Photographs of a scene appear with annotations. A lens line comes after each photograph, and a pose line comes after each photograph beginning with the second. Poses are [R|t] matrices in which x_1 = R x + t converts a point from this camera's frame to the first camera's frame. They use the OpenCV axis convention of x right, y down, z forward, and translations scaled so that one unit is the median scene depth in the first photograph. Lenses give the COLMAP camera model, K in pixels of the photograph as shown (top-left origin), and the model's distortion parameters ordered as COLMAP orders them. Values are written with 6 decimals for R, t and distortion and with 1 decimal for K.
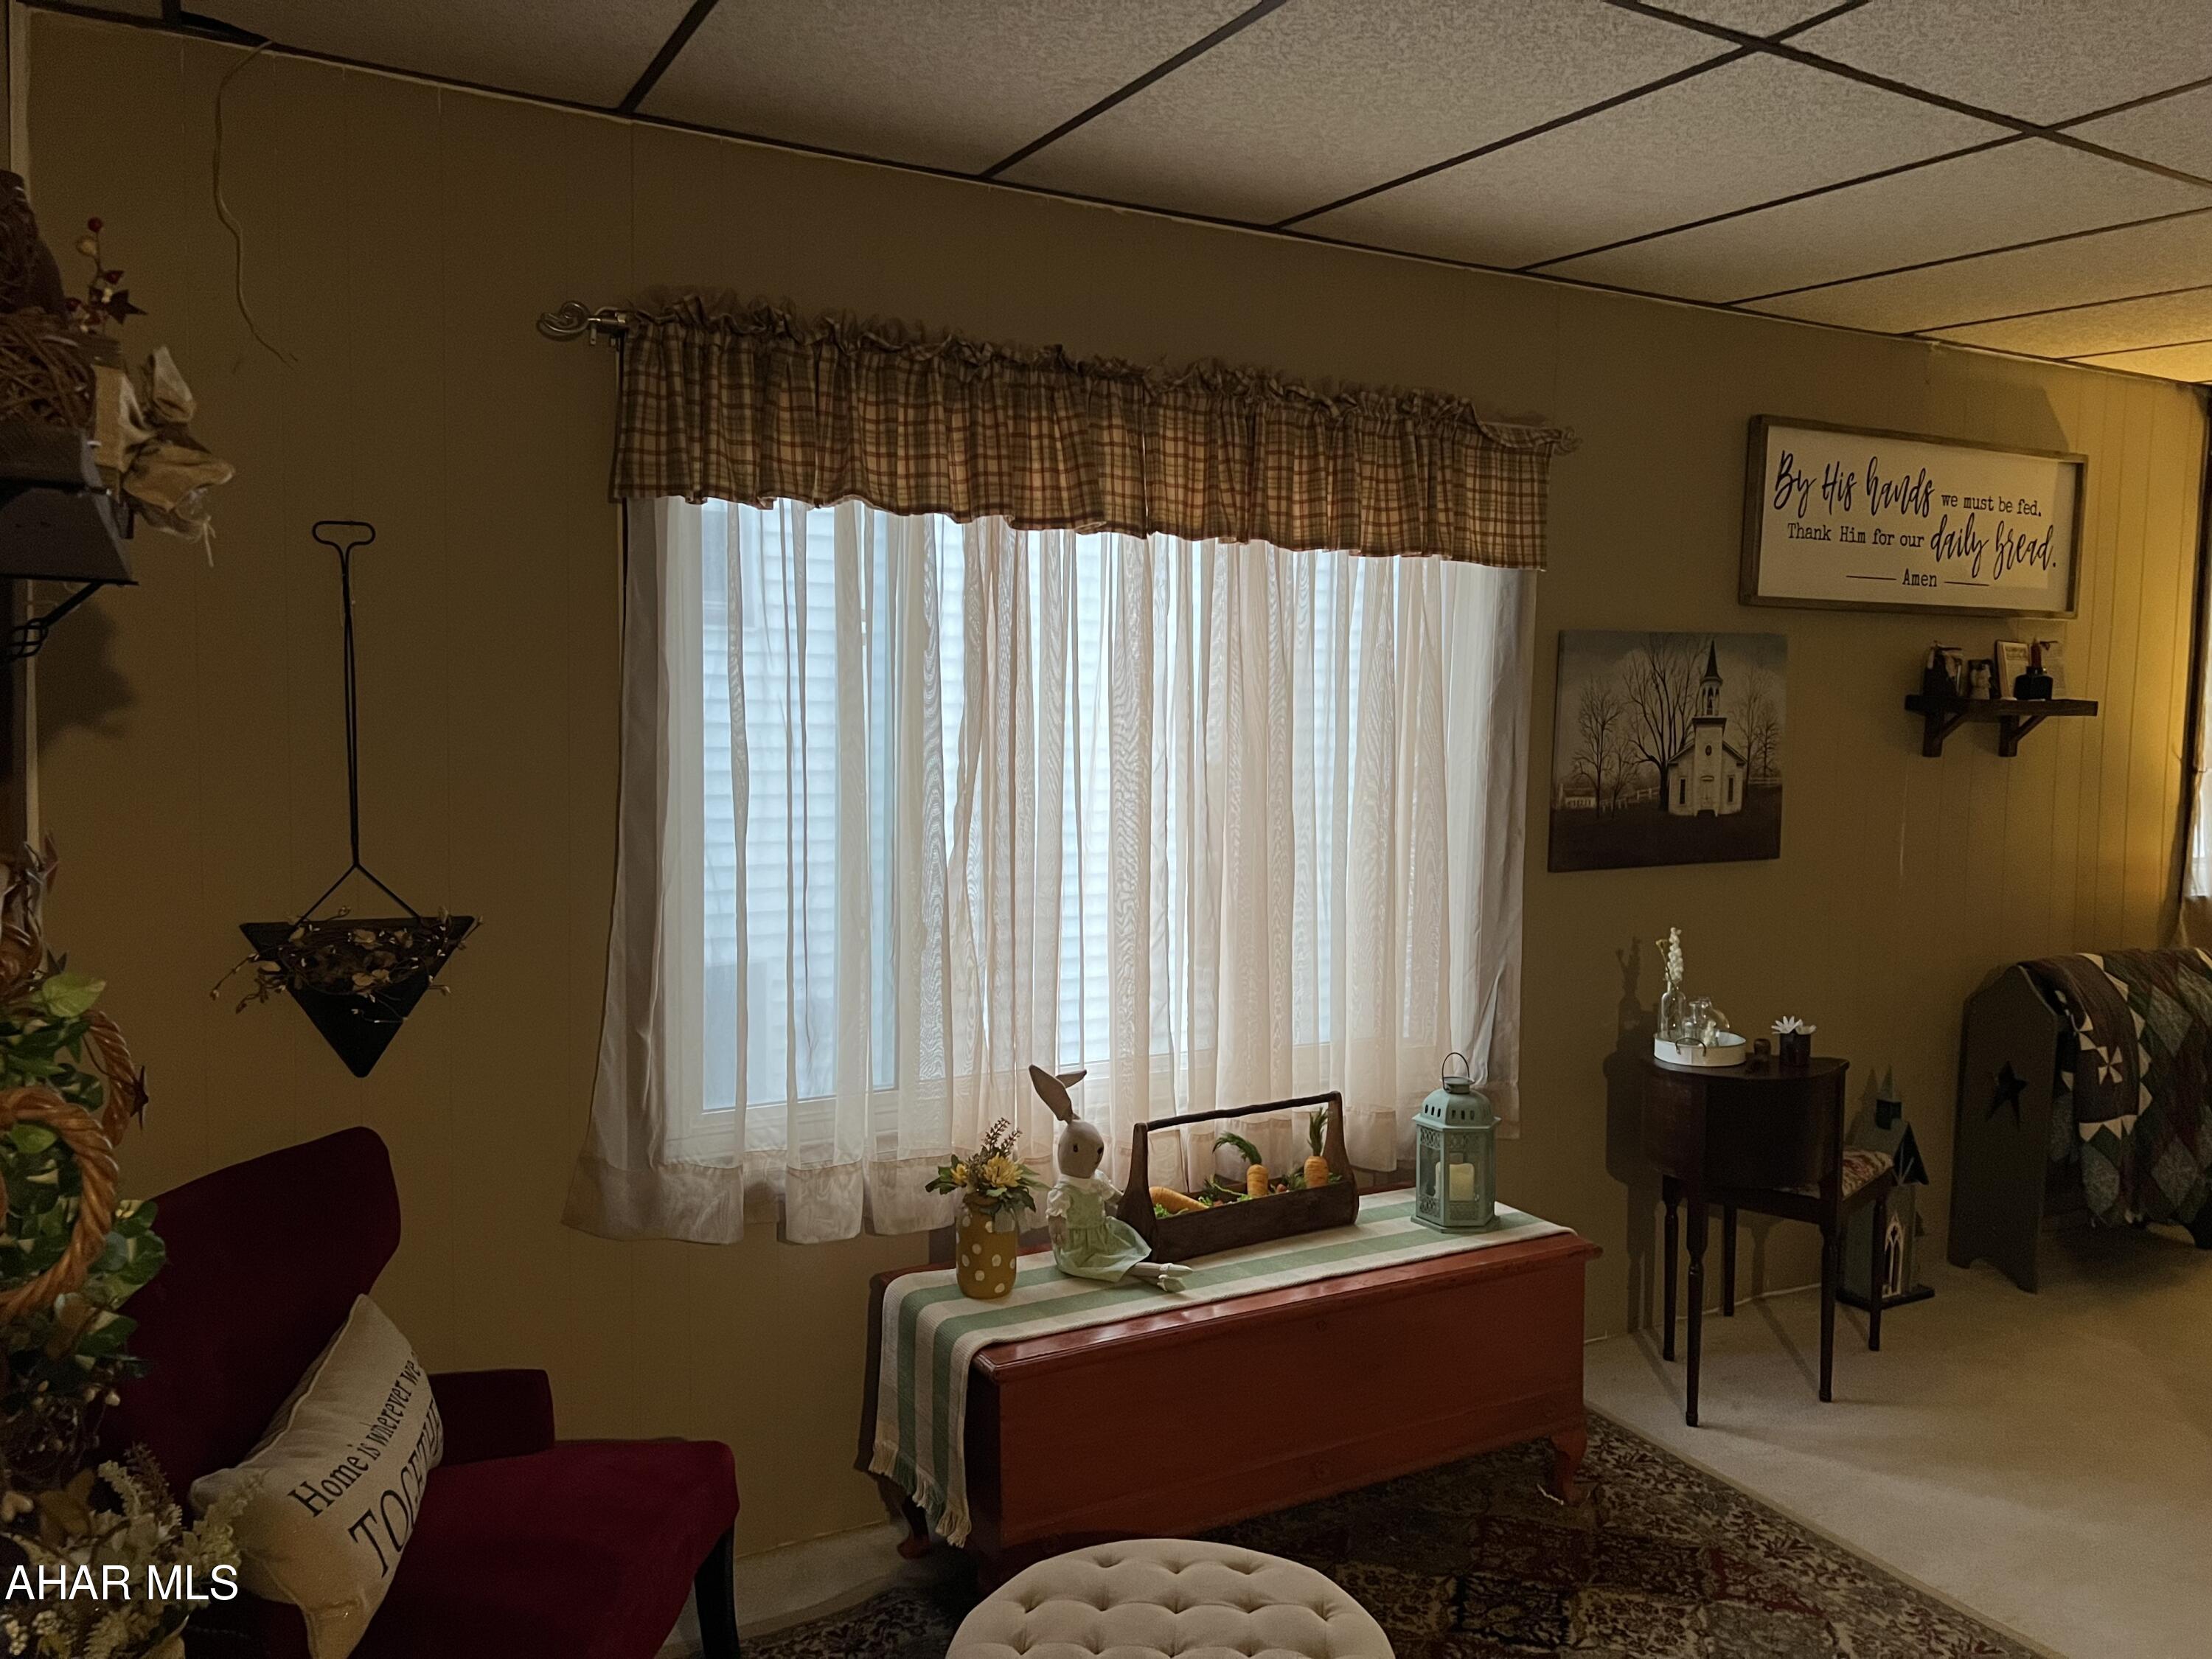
lens RADIAL K [[1627.0, 0, 1101.6], [0, 1627.0, 834.1], [0, 0, 1]] dist [0.038847, -0.047079]
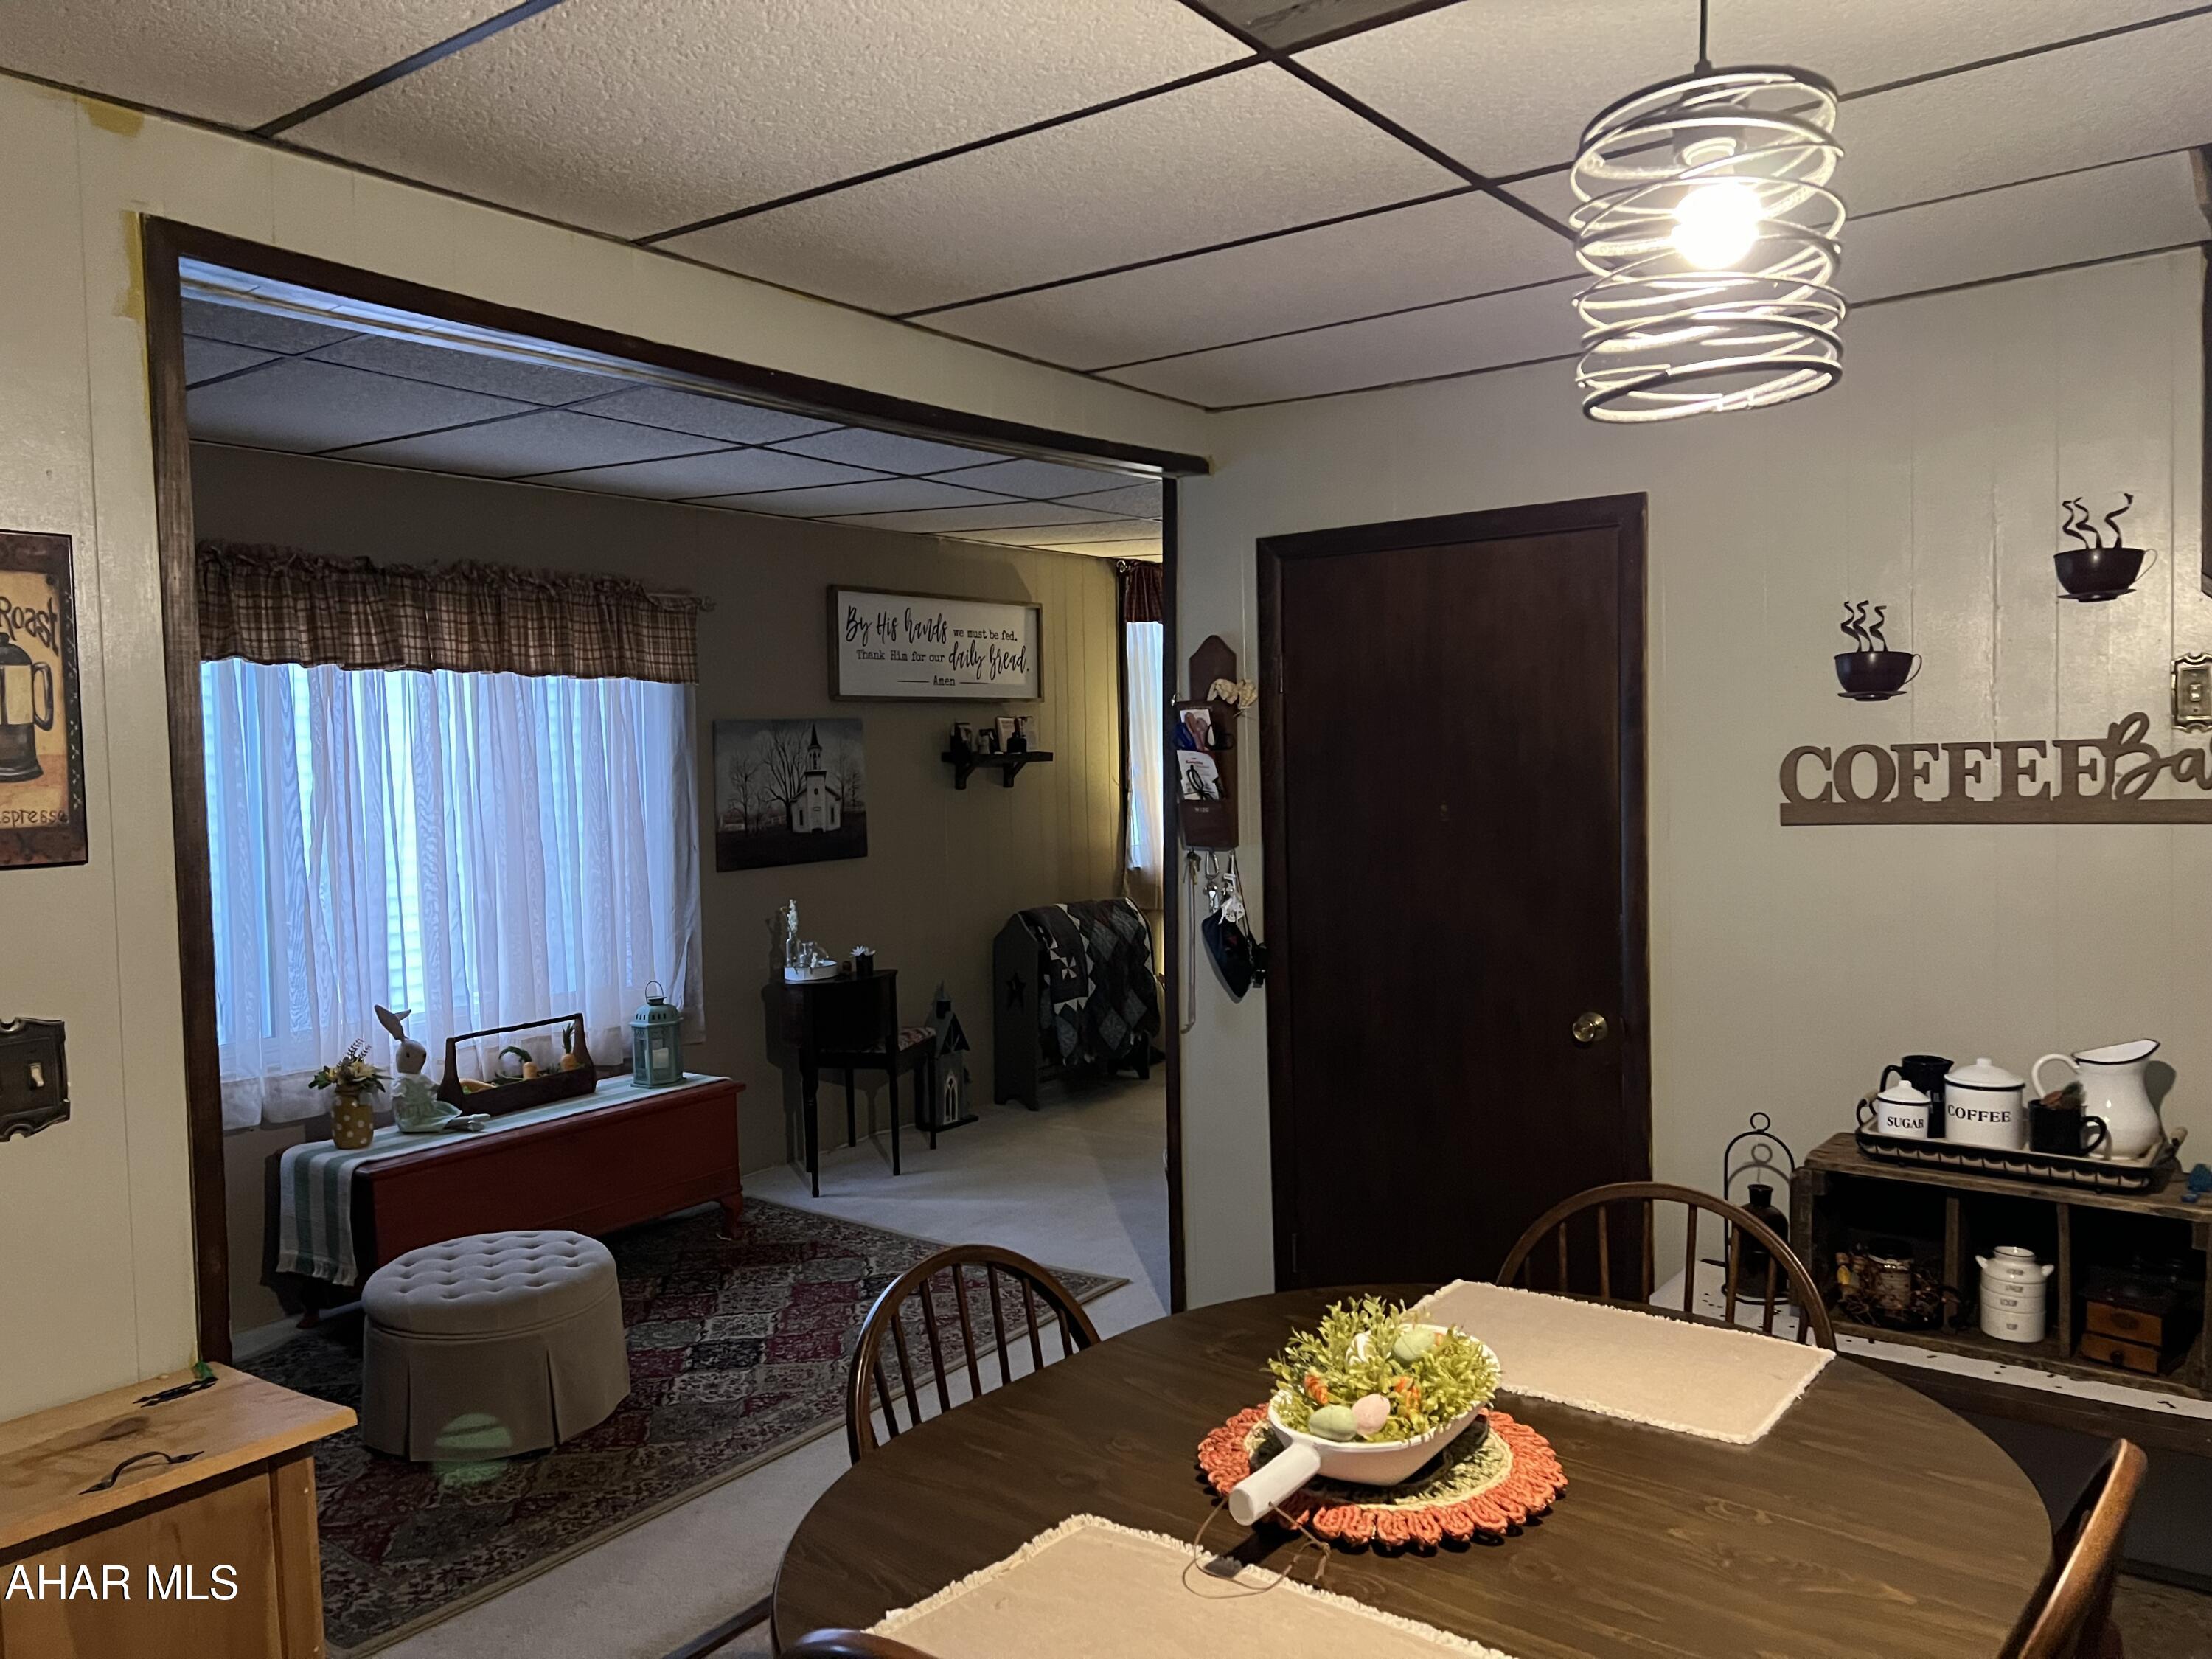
lens RADIAL K [[1627.0, 0, 1101.6], [0, 1627.0, 834.1], [0, 0, 1]] dist [0.038847, -0.047079]
pose [[0.908406, -0.052106, 0.414828, -0.047656], [0.064209, 0.997820, -0.015272, 0.039794], [-0.413128, 0.040508, 0.909771, -0.686211]]
